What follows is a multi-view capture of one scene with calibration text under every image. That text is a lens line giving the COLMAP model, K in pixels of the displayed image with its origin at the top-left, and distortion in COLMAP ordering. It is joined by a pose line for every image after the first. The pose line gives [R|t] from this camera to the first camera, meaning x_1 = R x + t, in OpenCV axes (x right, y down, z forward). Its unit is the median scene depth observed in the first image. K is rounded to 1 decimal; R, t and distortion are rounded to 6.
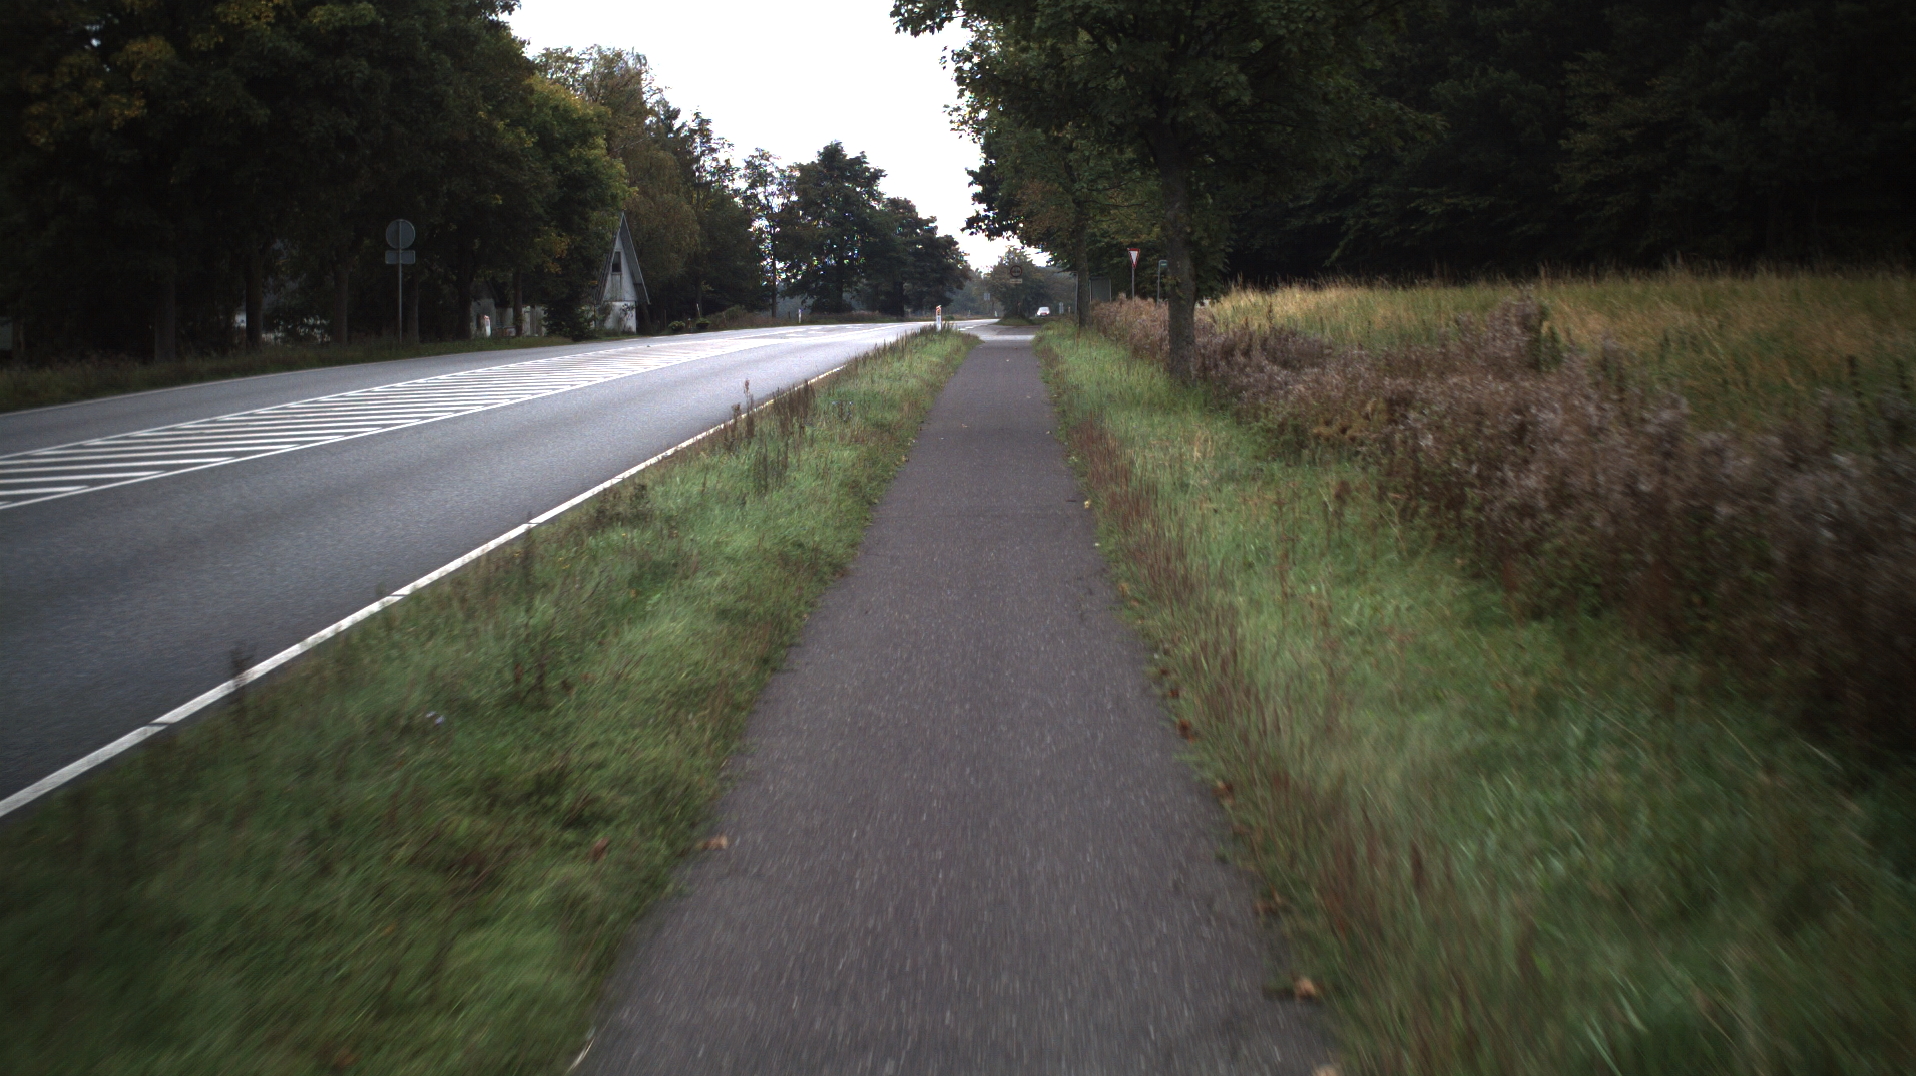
lens RADIAL K [[3737.6, 0, 958.0], [0, 3737.6, 538.0], [0, 0, 1]] dist [-0.256093, 0.177517]
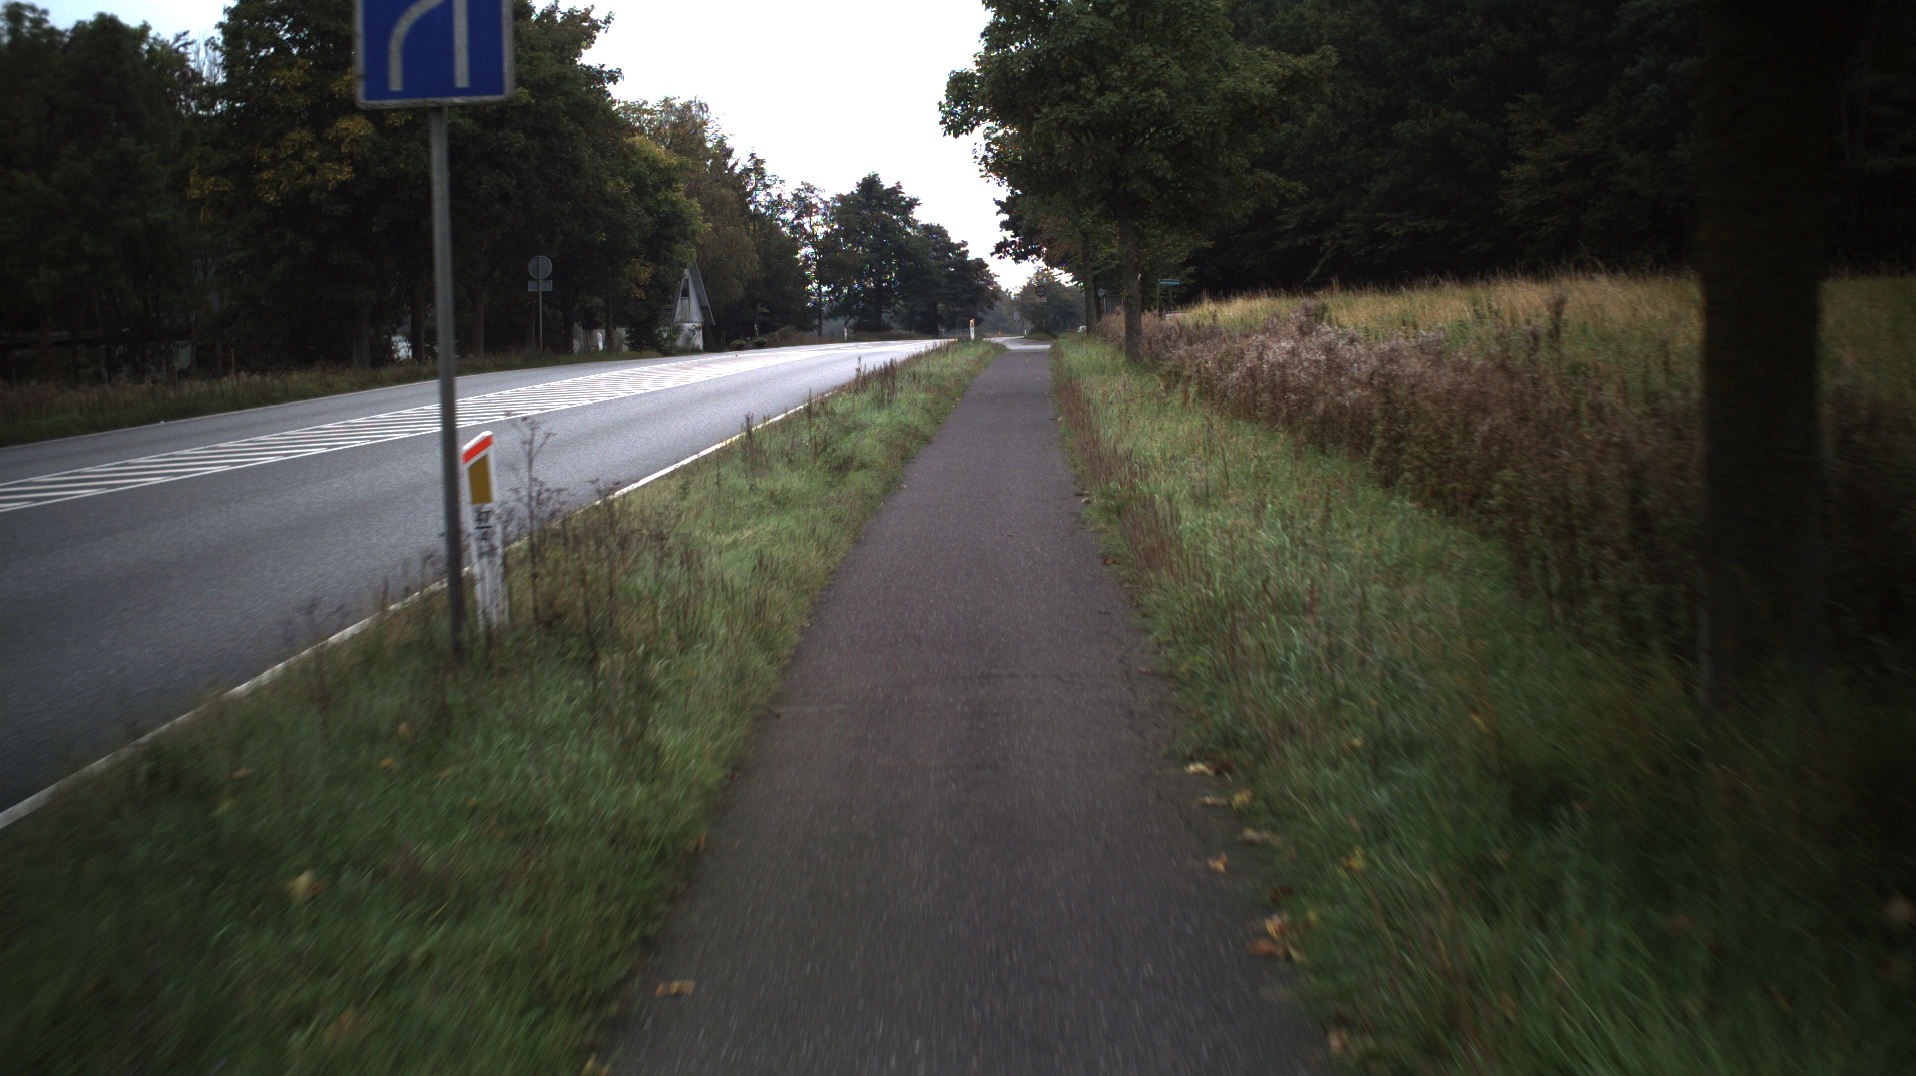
lens RADIAL K [[3737.6, 0, 958.0], [0, 3737.6, 538.0], [0, 0, 1]] dist [-0.256093, 0.177517]
pose [[0.999844, -0.015018, -0.009323, 0.000380], [0.014964, 0.999871, -0.005812, 0.012424], [0.009409, 0.005671, 0.999940, -0.168815]]
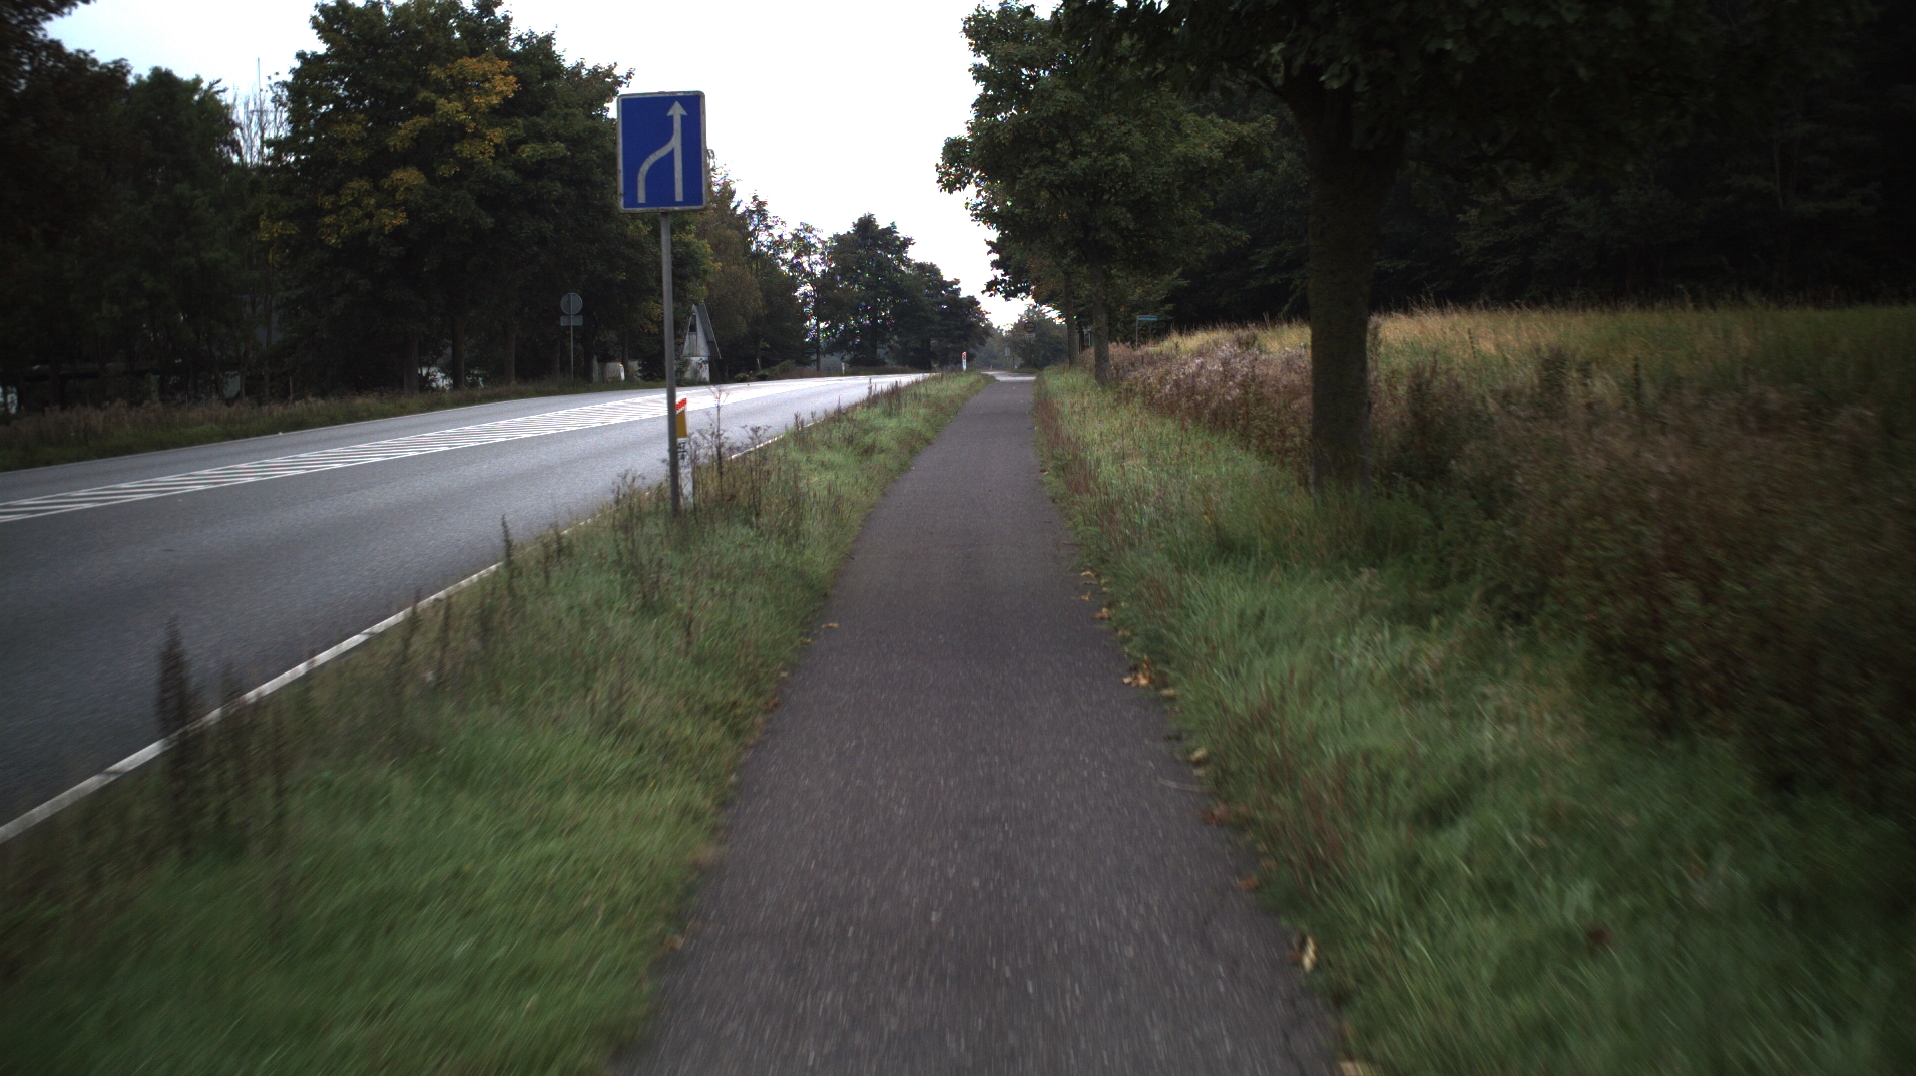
lens RADIAL K [[3737.6, 0, 958.0], [0, 3737.6, 538.0], [0, 0, 1]] dist [-0.256093, 0.177517]
pose [[0.999872, -0.014364, -0.006991, 0.000739], [0.014253, 0.999774, -0.015762, 0.019145], [0.007216, 0.015661, 0.999851, -0.253115]]
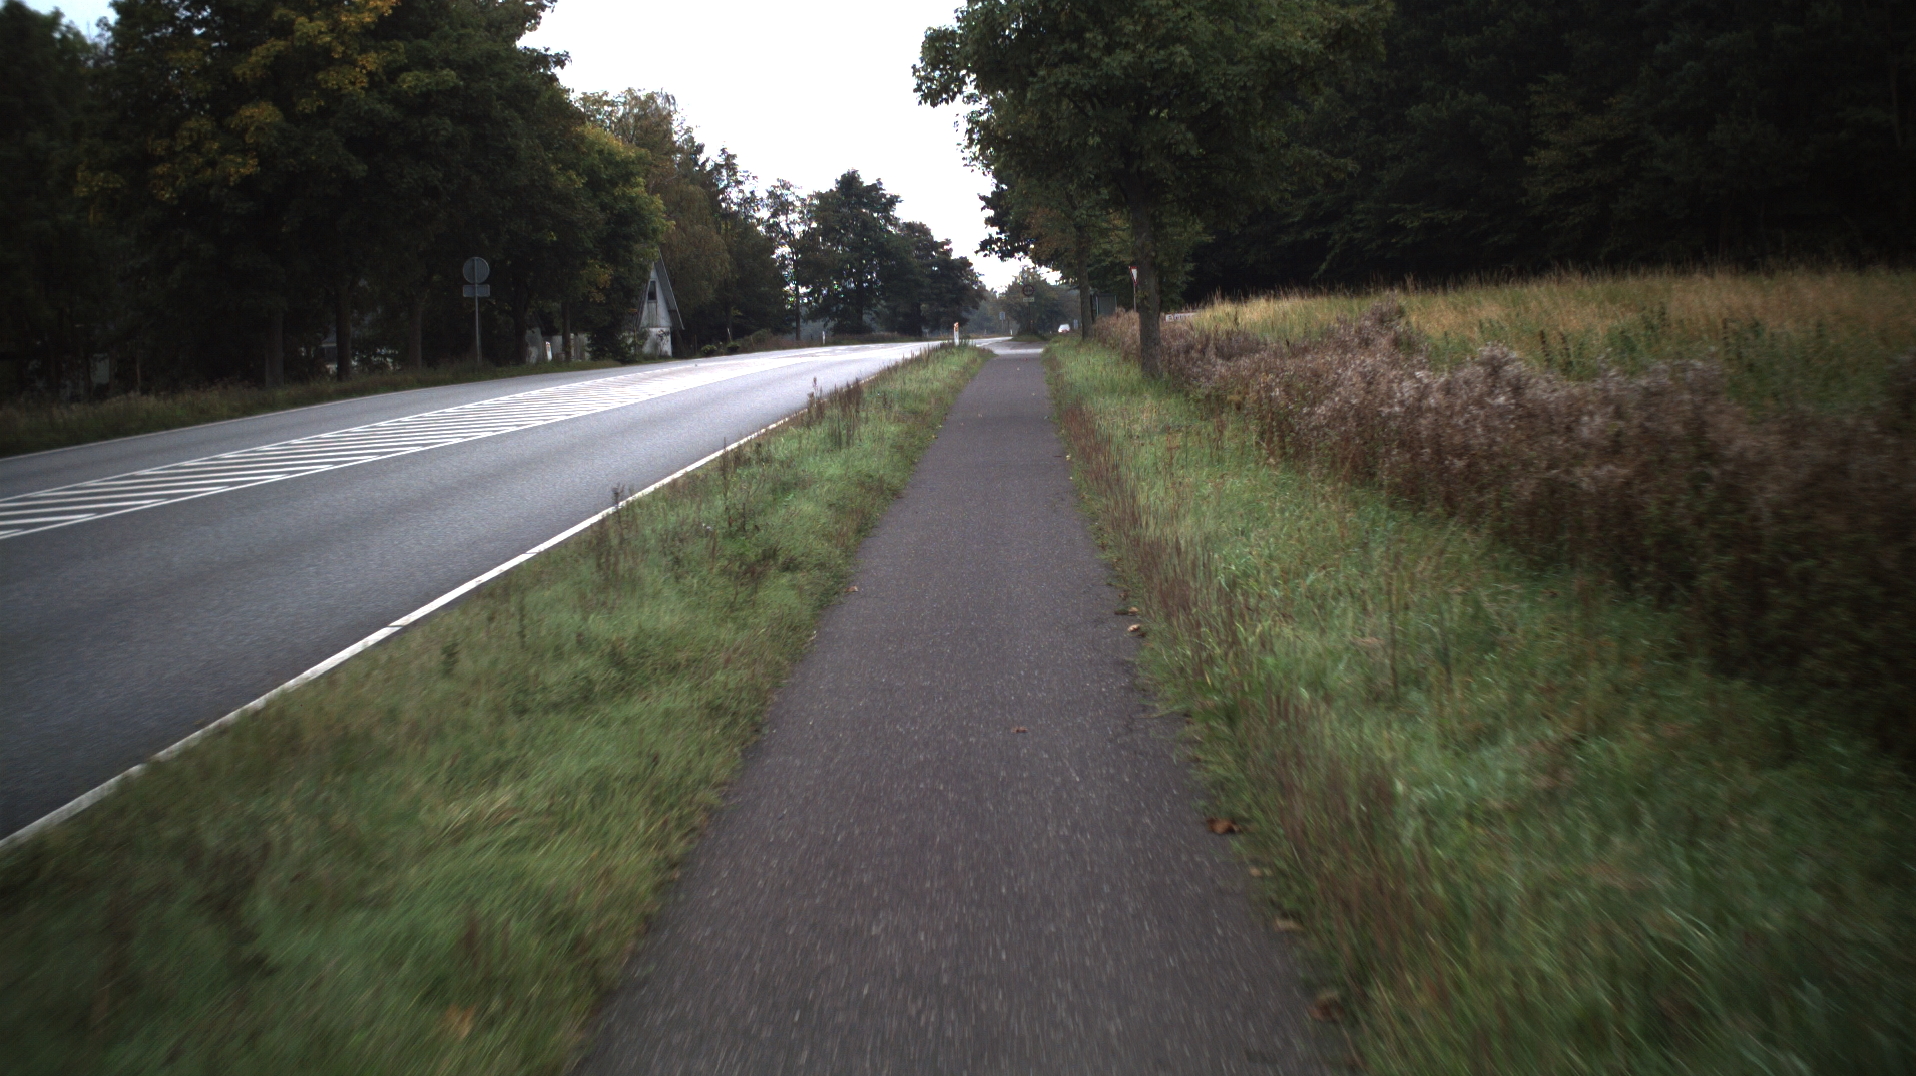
lens RADIAL K [[3737.6, 0, 958.0], [0, 3737.6, 538.0], [0, 0, 1]] dist [-0.256093, 0.177517]
pose [[0.999688, -0.024308, -0.005762, 0.000181], [0.024276, 0.999690, -0.005523, 0.006004], [0.005894, 0.005381, 0.999968, -0.084483]]
